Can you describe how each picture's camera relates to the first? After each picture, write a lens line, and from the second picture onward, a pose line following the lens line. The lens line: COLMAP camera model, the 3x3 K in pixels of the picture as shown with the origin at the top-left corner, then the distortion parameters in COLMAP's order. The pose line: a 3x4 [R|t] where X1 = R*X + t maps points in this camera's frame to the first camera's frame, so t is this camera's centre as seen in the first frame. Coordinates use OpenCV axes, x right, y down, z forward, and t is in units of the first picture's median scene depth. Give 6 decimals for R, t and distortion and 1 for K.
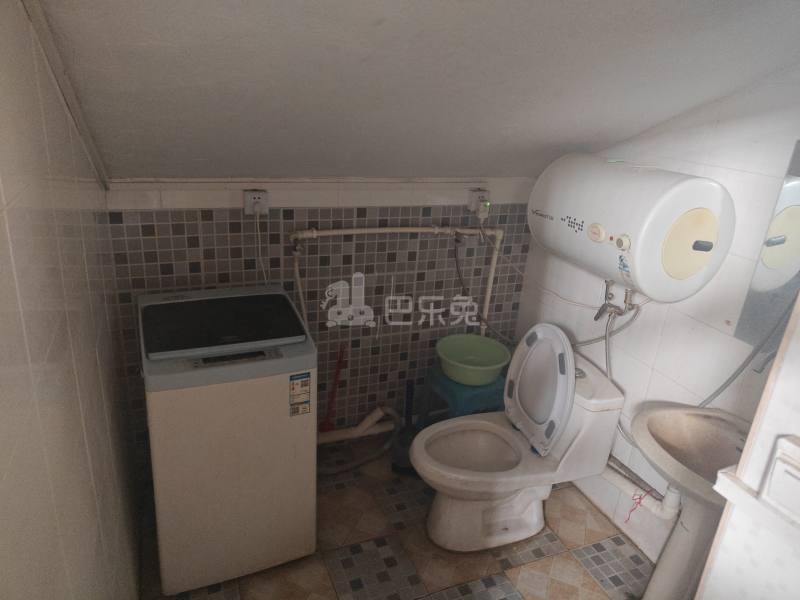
lens RADIAL K [[567.0, 0, 398.9], [0, 567.0, 298.7], [0, 0, 1]] dist [0.024270, -0.004042]
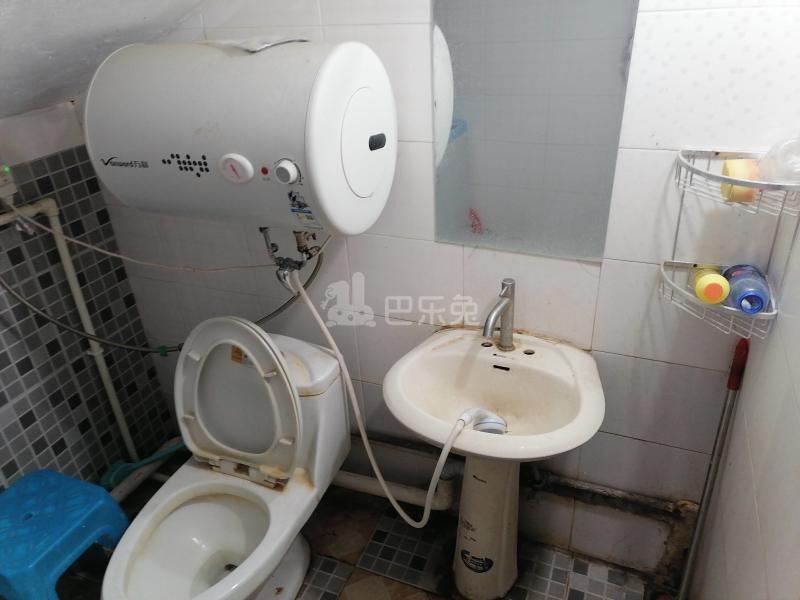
lens RADIAL K [[605.1, 0, 408.3], [0, 605.1, 303.7], [0, 0, 1]] dist [0.037270, -0.008337]
pose [[0.699299, -0.436759, 0.565882, 0.034646], [0.352285, 0.899391, 0.258825, -0.071222], [-0.621994, 0.018356, 0.782807, 0.300947]]
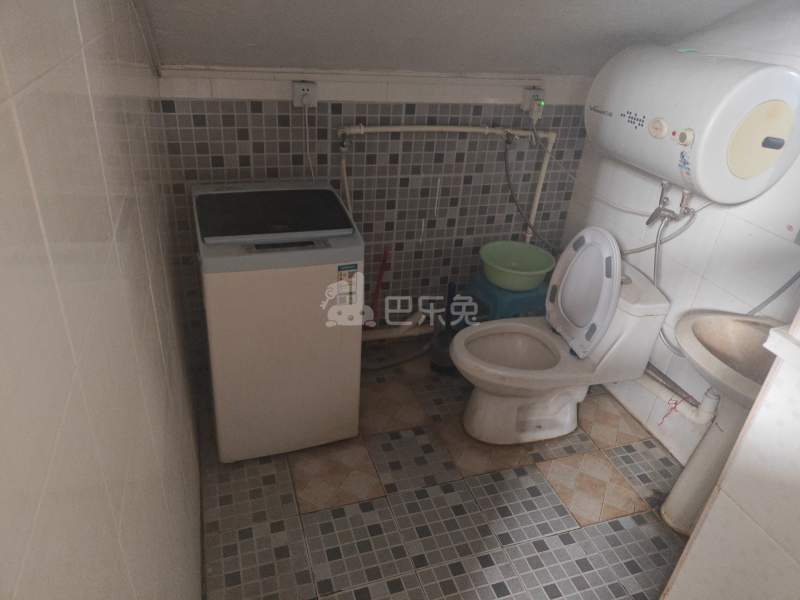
lens RADIAL K [[567.0, 0, 398.4], [0, 567.0, 299.5], [0, 0, 1]] dist [0.024270, -0.004042]
pose [[0.997063, 0.039890, -0.065377, -0.010420], [-0.030554, 0.989956, 0.138037, 0.040258], [0.070227, -0.135634, 0.988267, -0.012283]]
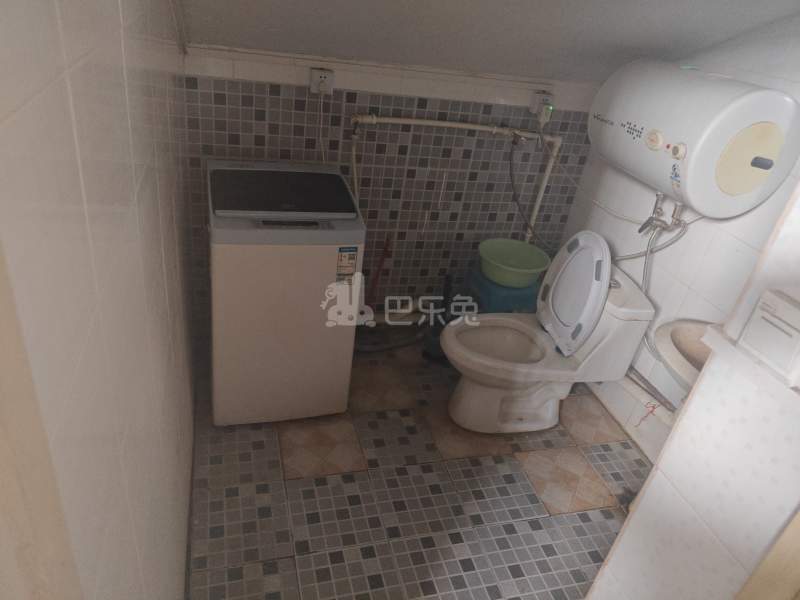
lens RADIAL K [[567.0, 0, 394.0], [0, 567.0, 297.8], [0, 0, 1]] dist [0.024270, -0.004042]
pose [[0.989164, 0.123050, -0.080084, 0.008102], [-0.110215, 0.982729, 0.148652, 0.046246], [0.096992, -0.138214, 0.985642, -0.055159]]
